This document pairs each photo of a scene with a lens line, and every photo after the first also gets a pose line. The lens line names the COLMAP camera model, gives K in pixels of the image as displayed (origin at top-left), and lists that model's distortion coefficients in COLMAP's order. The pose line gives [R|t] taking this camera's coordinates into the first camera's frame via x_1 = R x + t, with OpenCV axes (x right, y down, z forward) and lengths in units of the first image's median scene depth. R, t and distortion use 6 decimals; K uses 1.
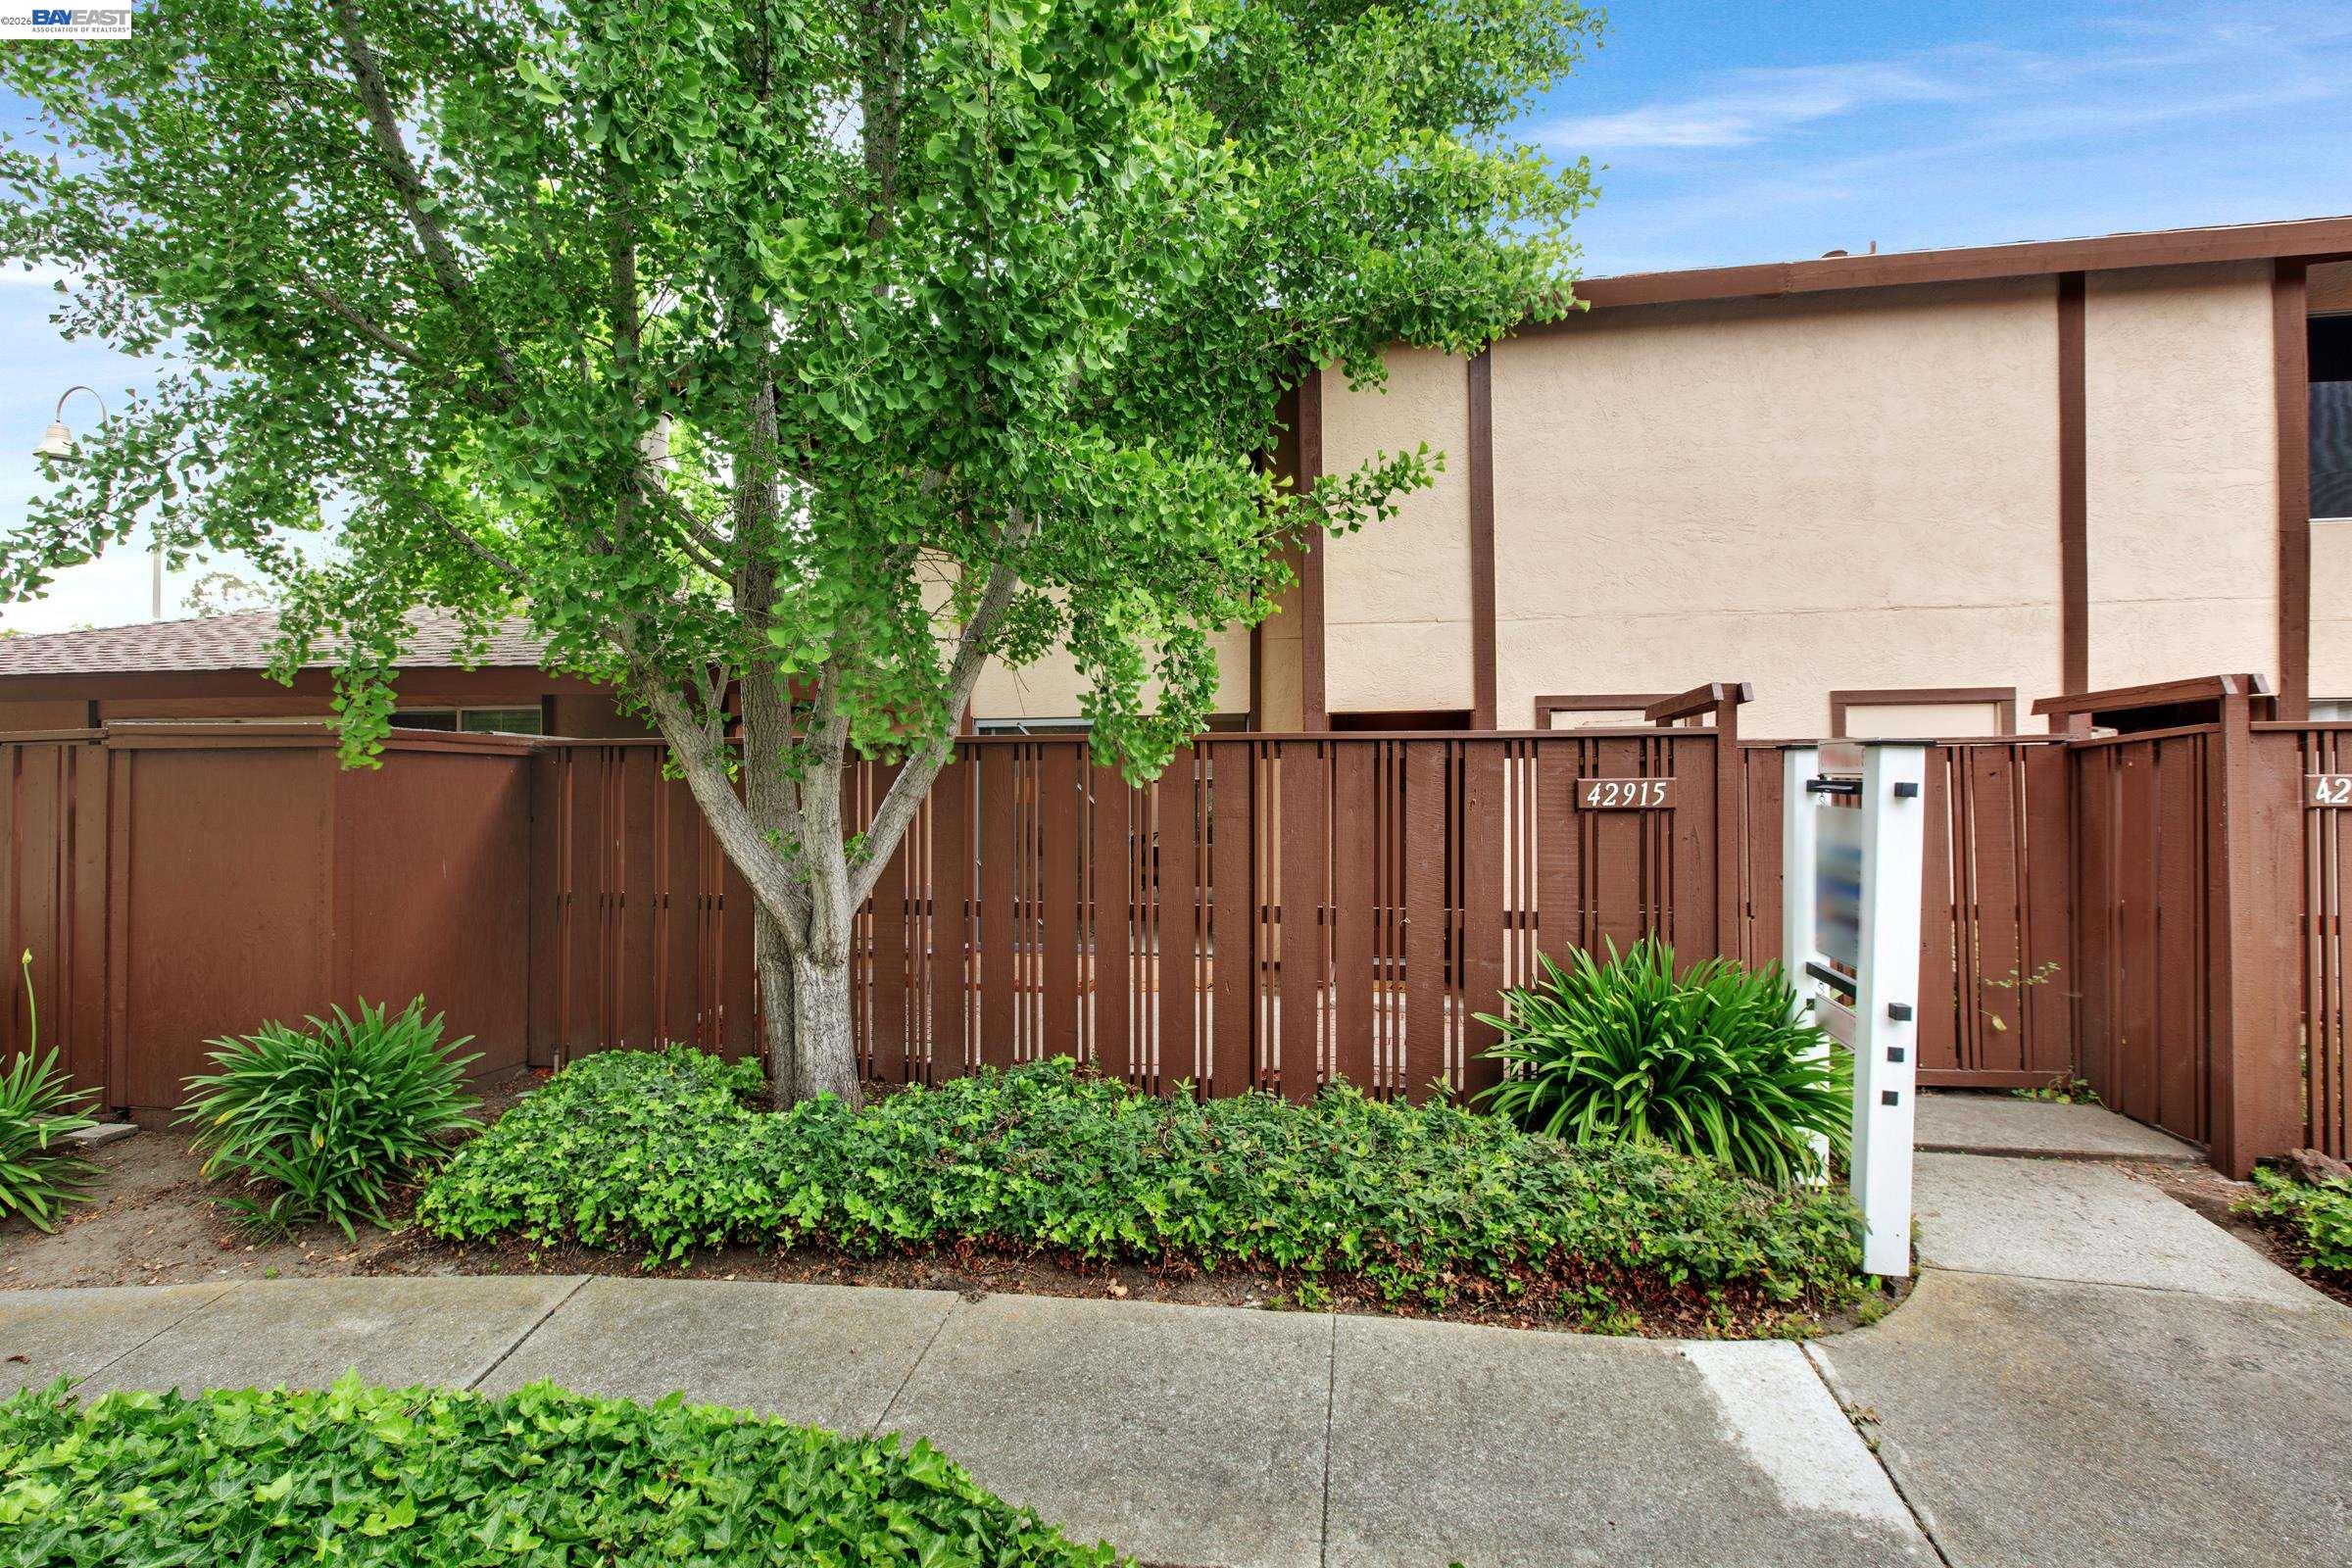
lens RADIAL K [[1173.9, 0, 1176.0], [0, 1173.9, 784.0], [0, 0, 1]] dist [-0.000280, -0.000083]
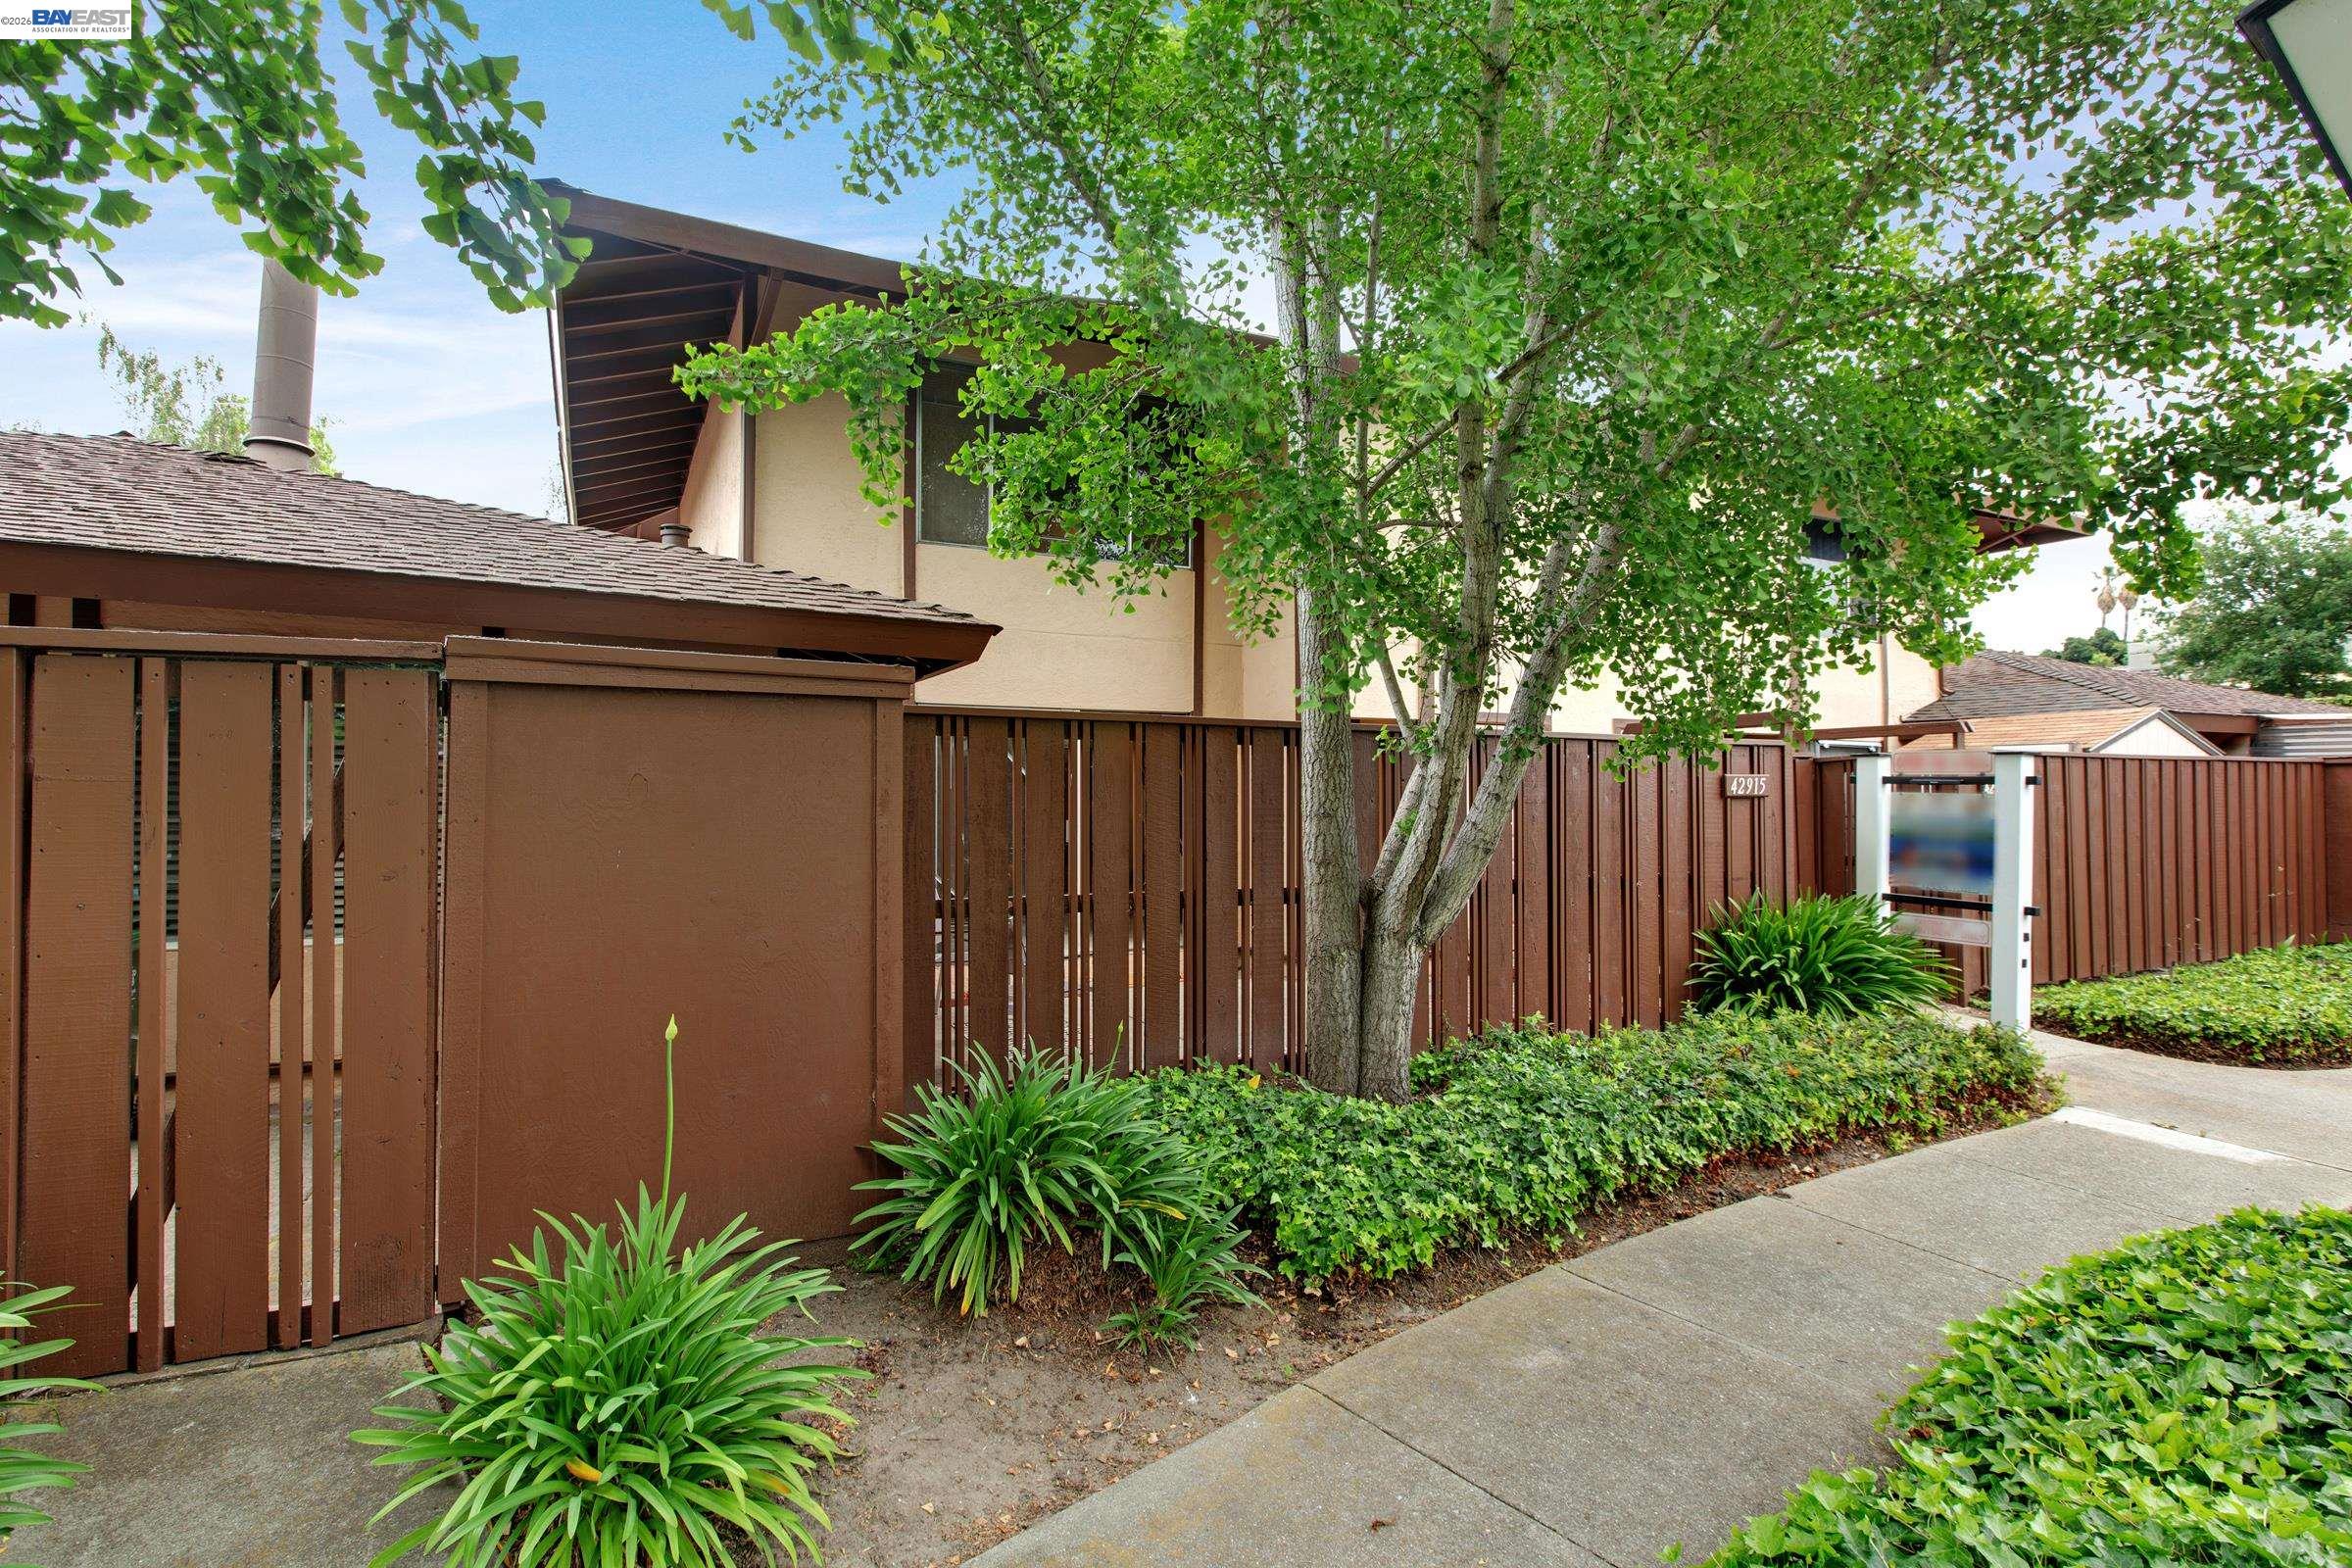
lens RADIAL K [[1173.9, 0, 1176.0], [0, 1173.9, 784.0], [0, 0, 1]] dist [-0.000280, -0.000083]
pose [[0.782138, 0.000828, 0.623105, -1.179546], [-0.003158, 0.999992, 0.002636, 0.006338], [-0.623098, -0.004029, 0.782134, 0.363042]]
